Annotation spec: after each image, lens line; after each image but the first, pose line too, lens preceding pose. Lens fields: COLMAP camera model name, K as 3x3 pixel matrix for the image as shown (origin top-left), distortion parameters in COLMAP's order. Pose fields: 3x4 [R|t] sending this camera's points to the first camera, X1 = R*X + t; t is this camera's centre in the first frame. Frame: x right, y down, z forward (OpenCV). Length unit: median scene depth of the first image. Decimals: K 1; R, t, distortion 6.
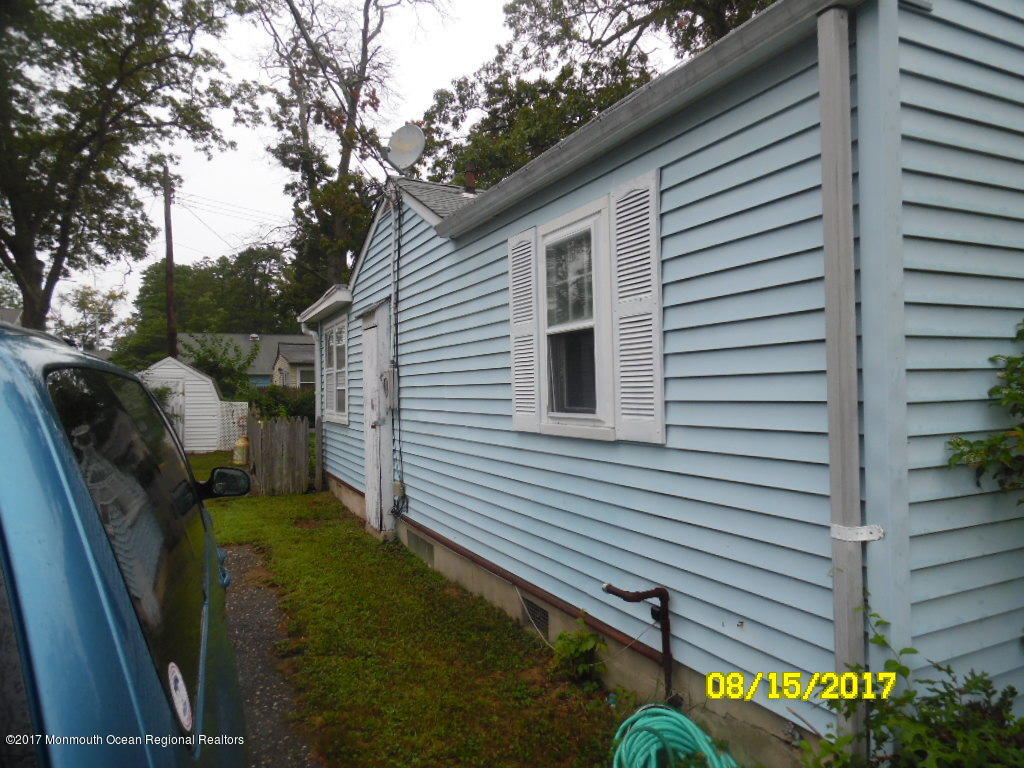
lens RADIAL K [[723.0, 0, 512.0], [0, 723.0, 384.0], [0, 0, 1]] dist [-0.002124, -0.002097]
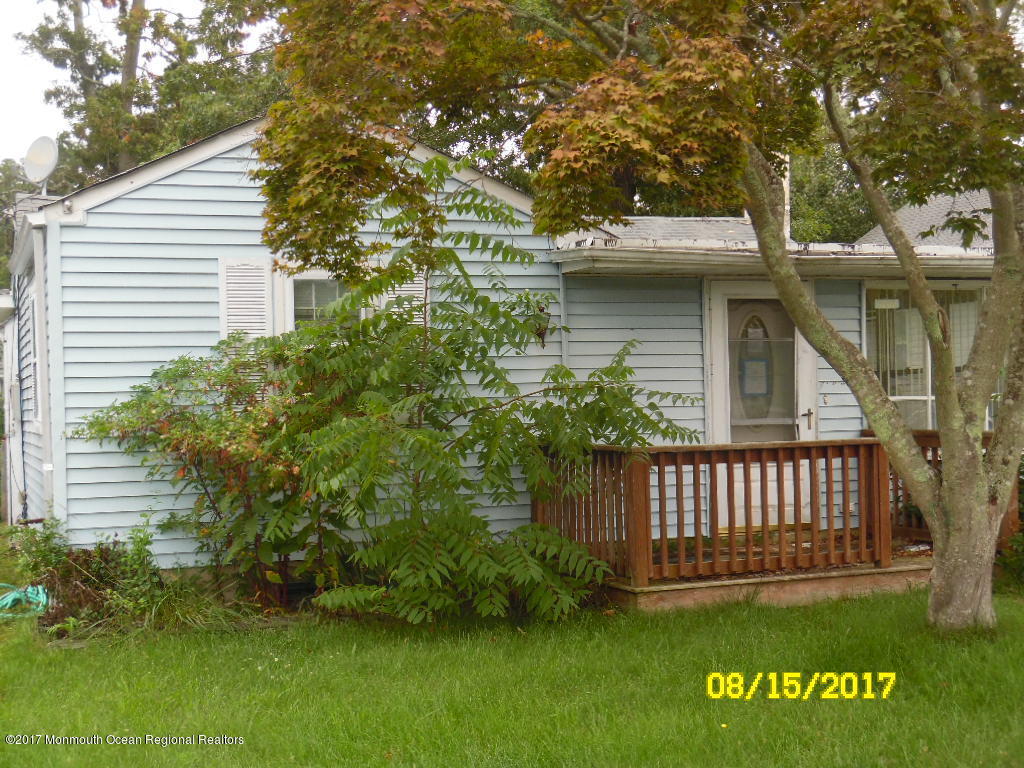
lens RADIAL K [[1512.7, 0, 512.0], [0, 1512.7, 384.0], [0, 0, 1]] dist [0.022972, 0.058948]
pose [[0.996497, -0.002781, -0.083585, 0.222767], [0.002497, 0.999991, -0.003499, -0.002607], [0.083594, 0.003278, 0.996495, -0.338120]]
